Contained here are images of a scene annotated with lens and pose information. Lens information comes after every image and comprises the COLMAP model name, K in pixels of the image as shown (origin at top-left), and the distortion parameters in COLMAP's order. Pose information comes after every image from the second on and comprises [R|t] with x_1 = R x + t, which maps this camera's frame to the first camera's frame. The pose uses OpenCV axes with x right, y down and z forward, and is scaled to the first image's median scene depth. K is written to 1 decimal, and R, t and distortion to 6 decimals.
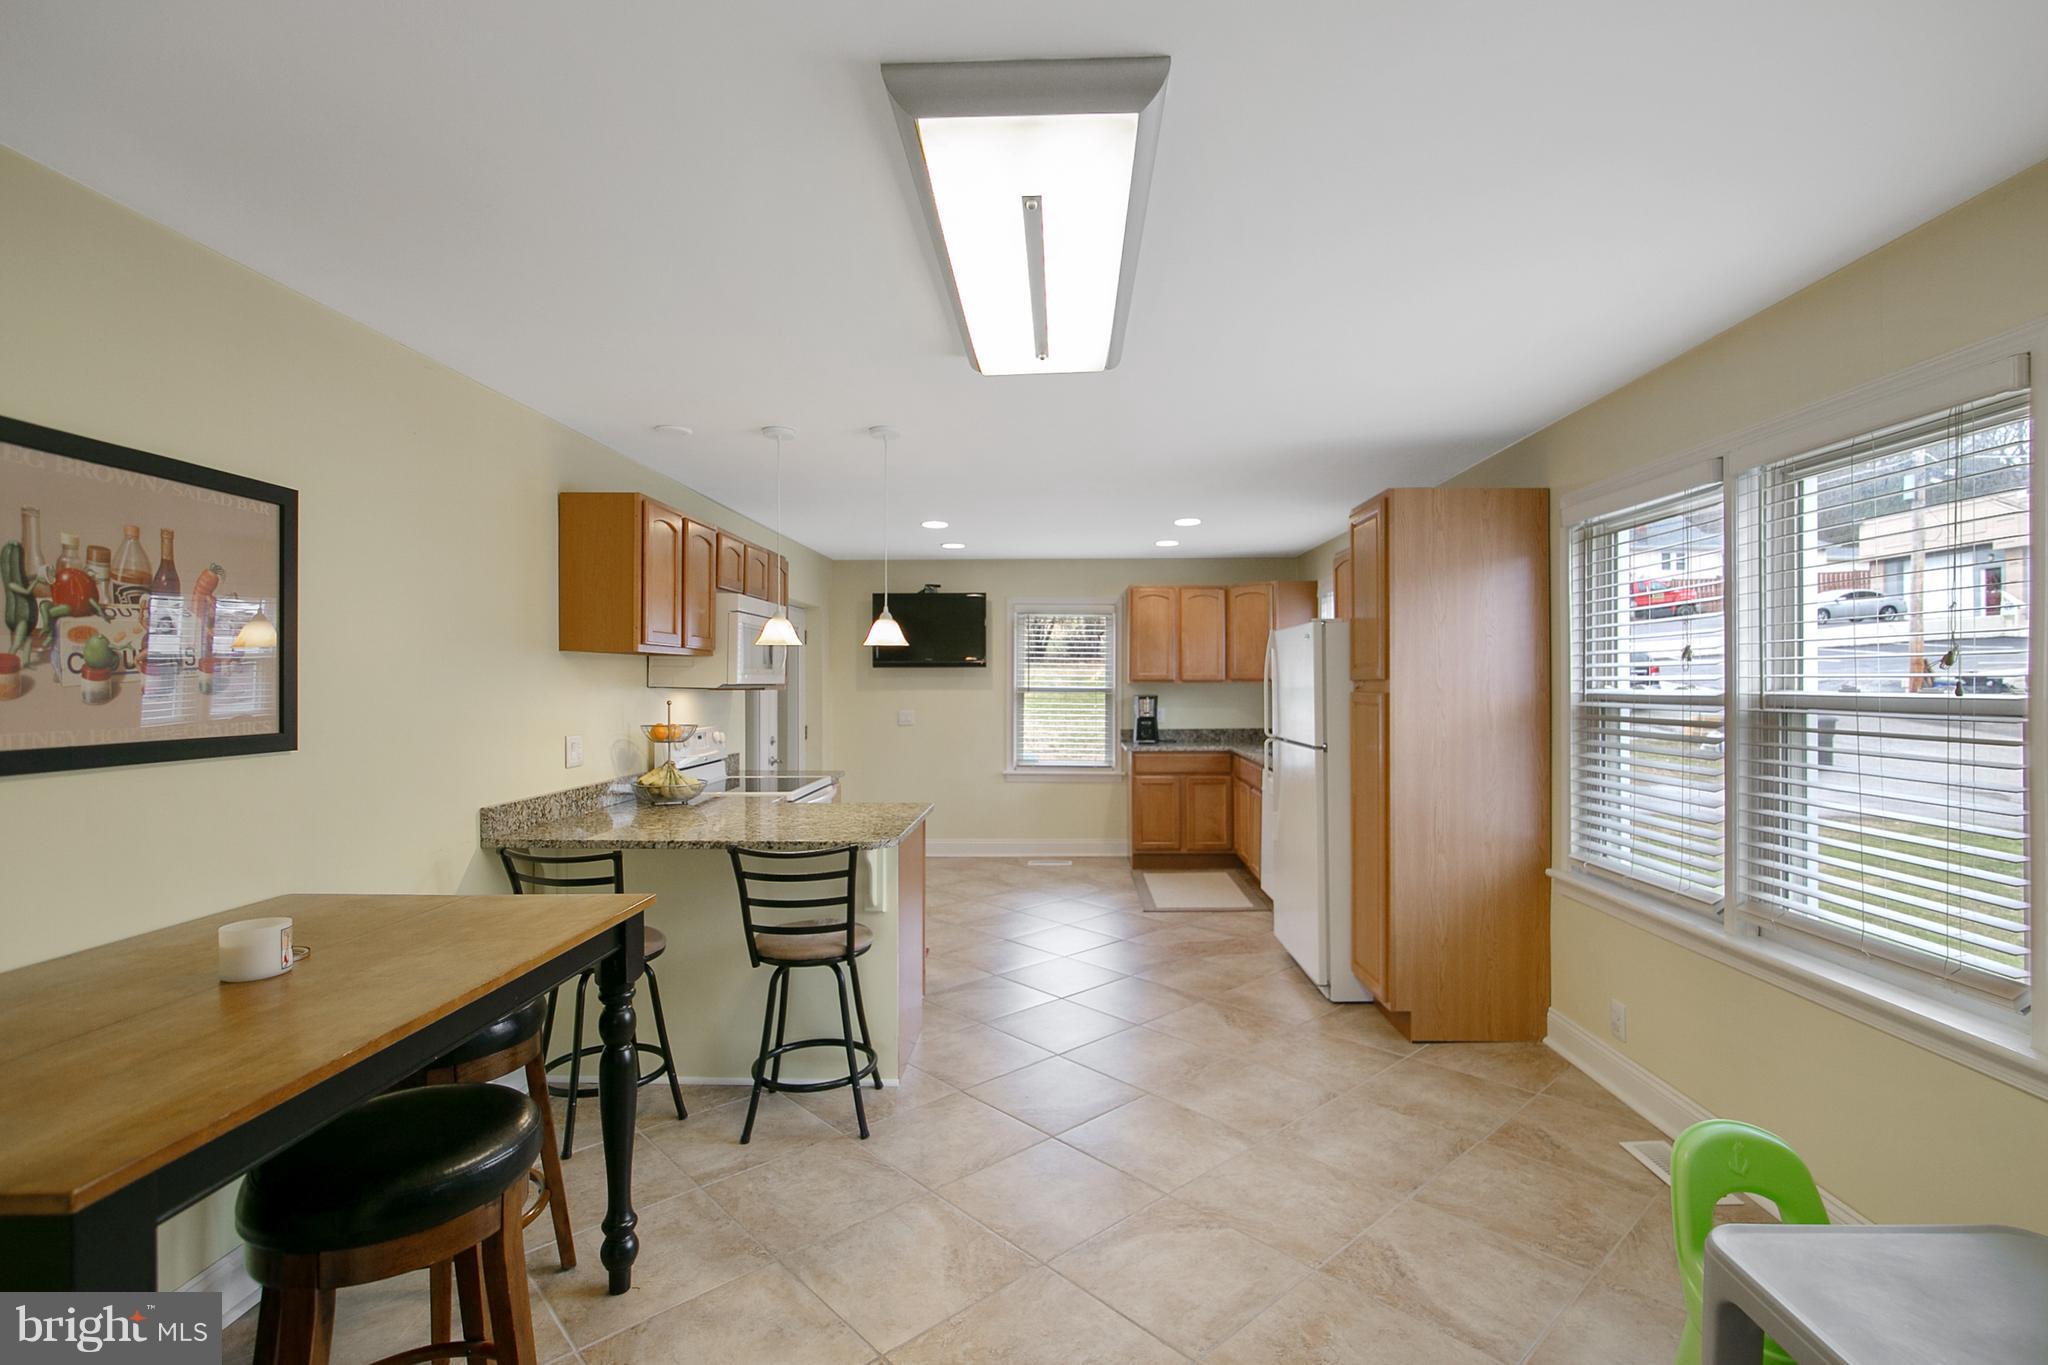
lens RADIAL K [[947.6, 0, 1032.3], [0, 947.6, 680.0], [0, 0, 1]] dist [0.000582, 0.000144]
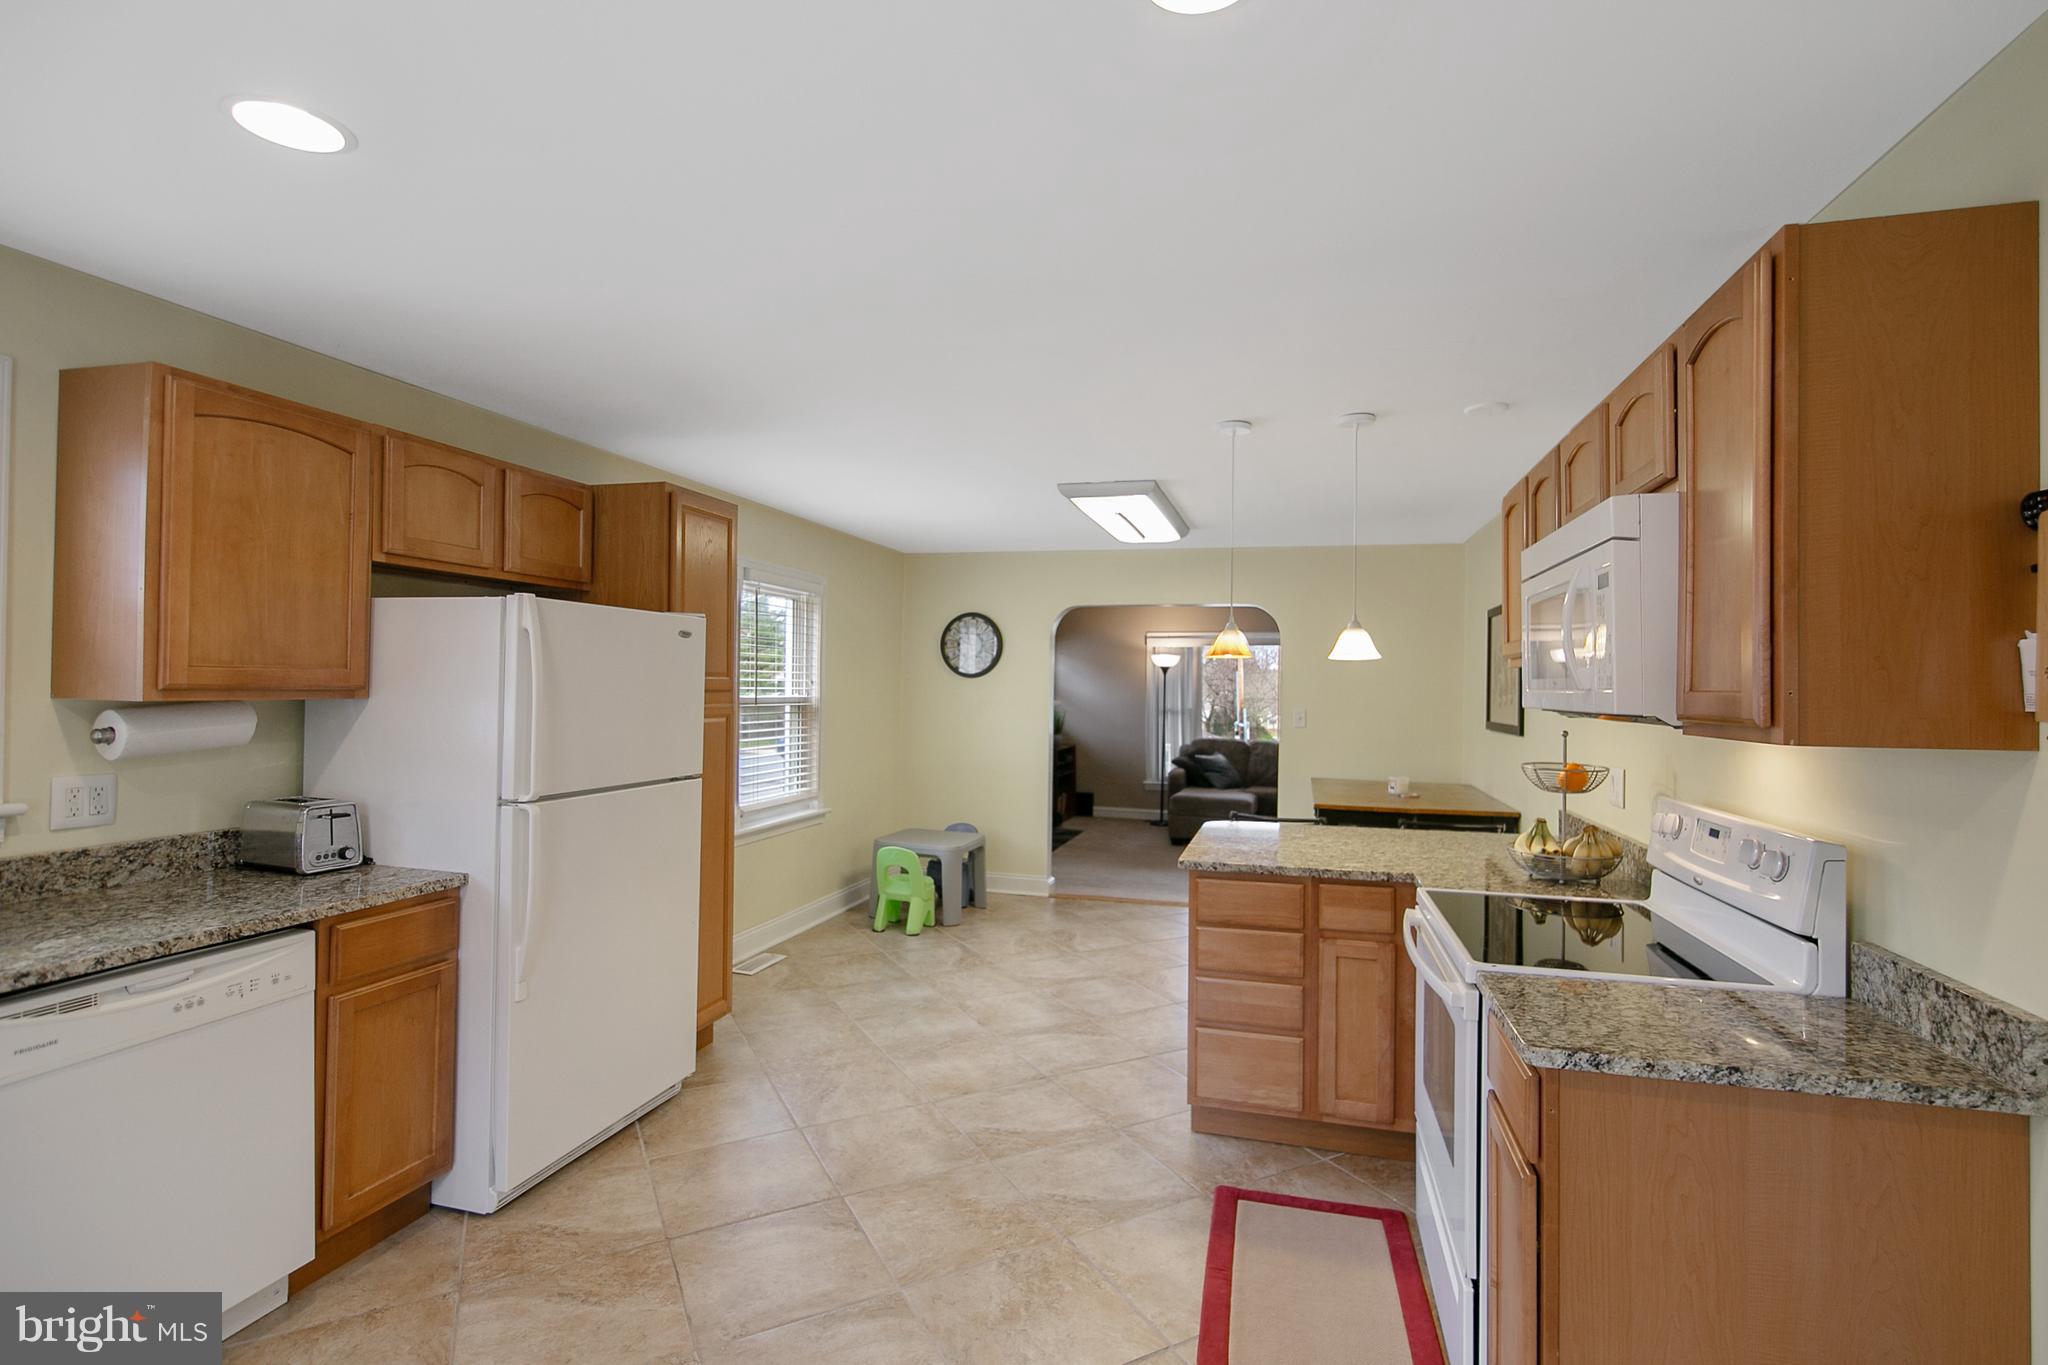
lens RADIAL K [[945.9, 0, 1049.2], [0, 945.9, 681.8], [0, 0, 1]] dist [0.001072, 0.000011]
pose [[-0.974709, -0.008295, 0.223324, -0.226020], [-0.010854, 0.999889, -0.010233, -0.002630], [-0.223214, -0.012398, -0.974691, 2.347792]]
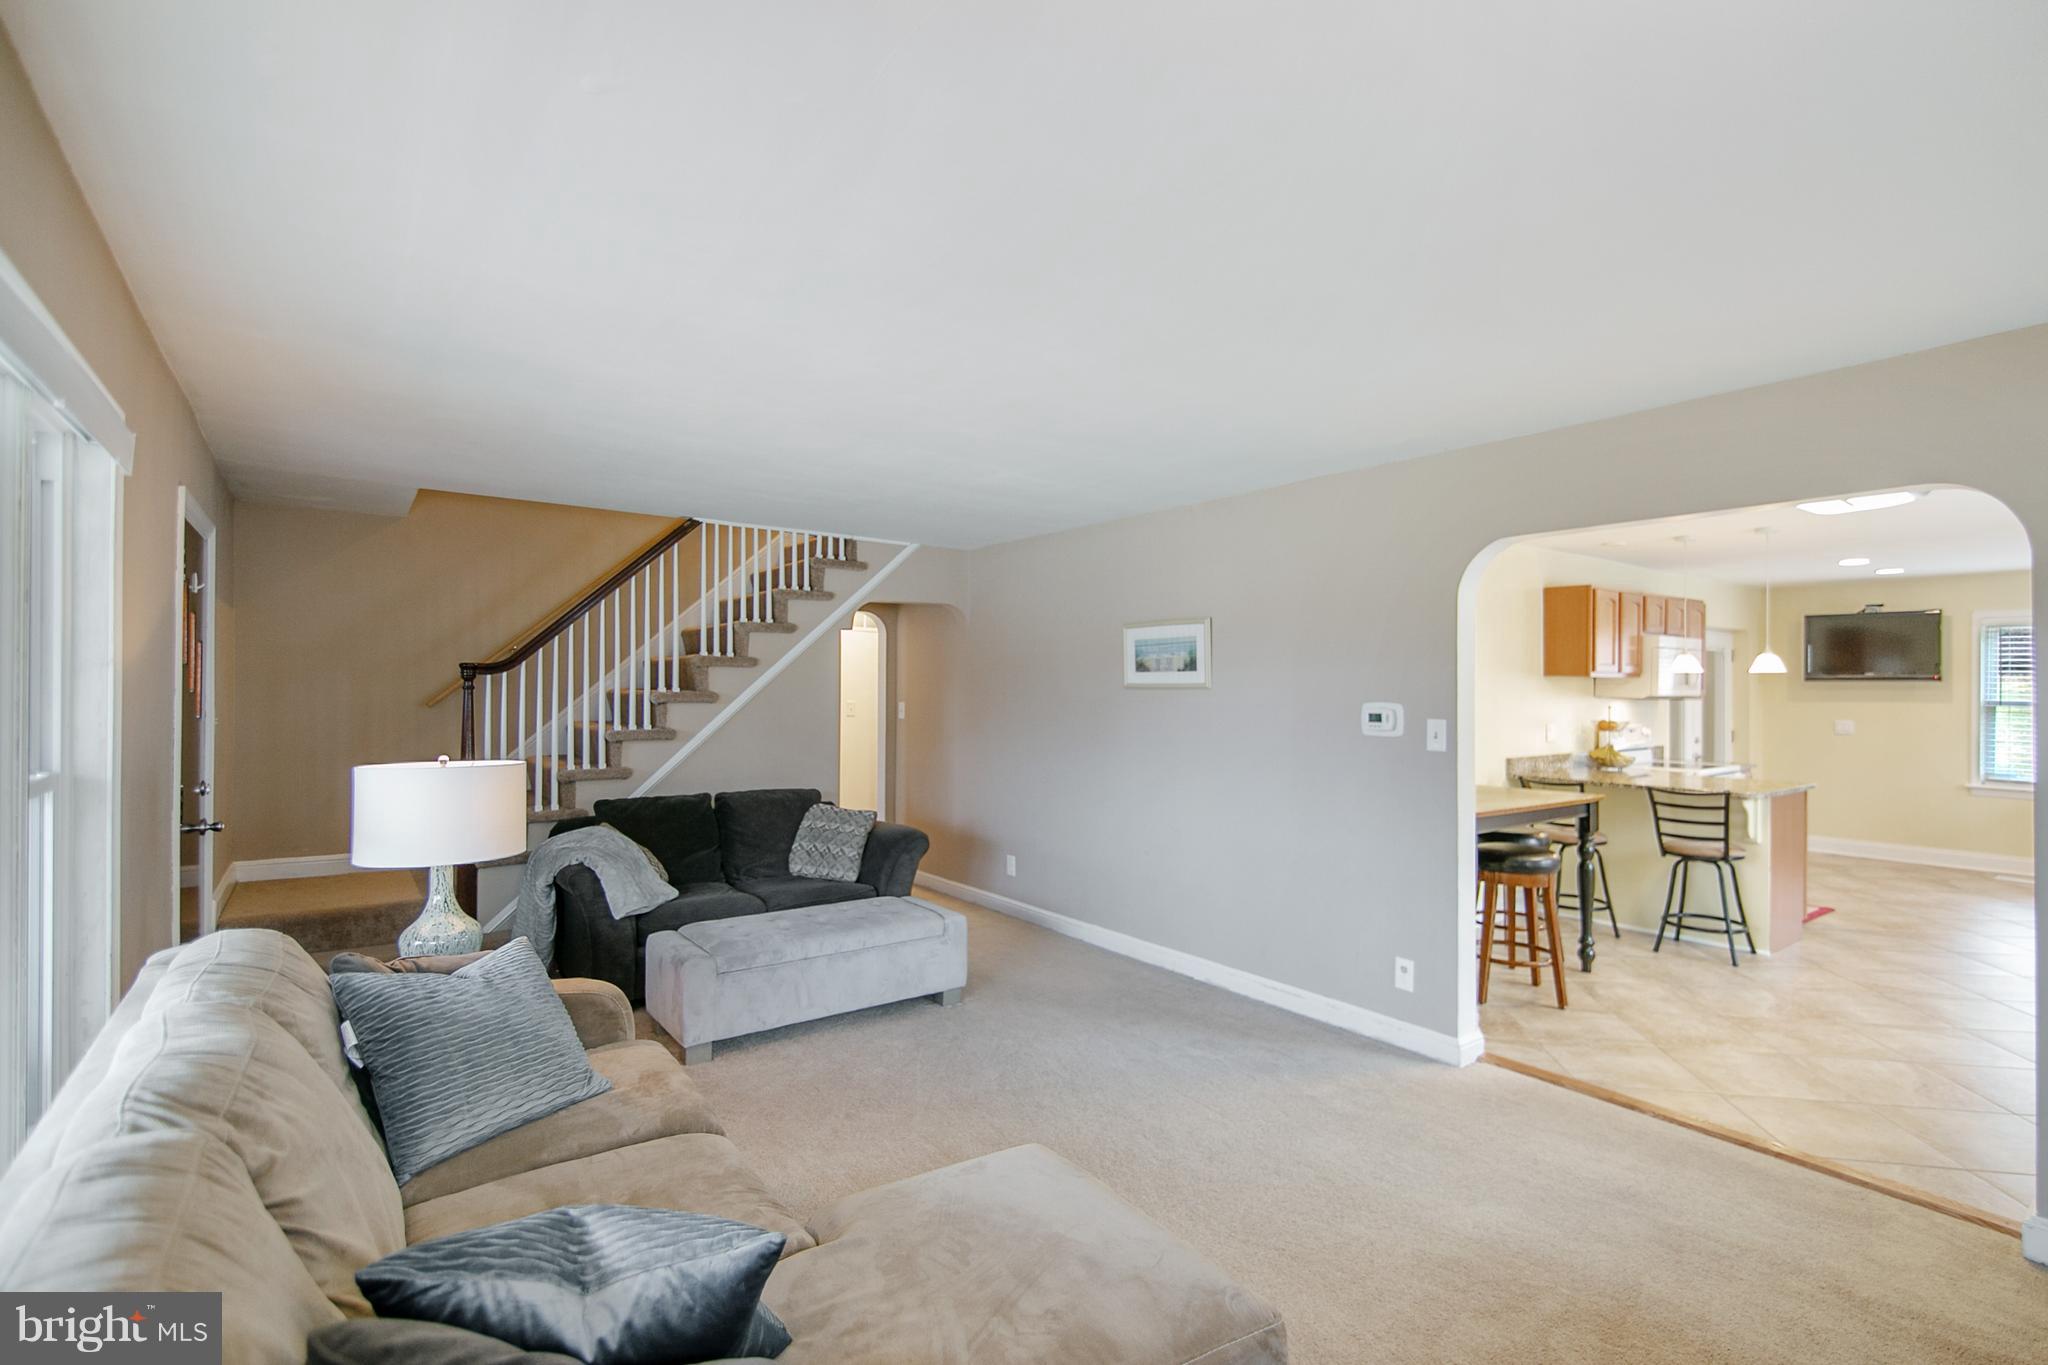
lens RADIAL K [[954.3, 0, 1045.4], [0, 954.3, 680.5], [0, 0, 1]] dist [0.000798, -0.000481]
pose [[0.625565, 0.001643, -0.780171, 0.373982], [-0.005469, 0.999982, -0.002280, -0.016556], [0.780153, 0.005693, 0.625563, -1.013264]]
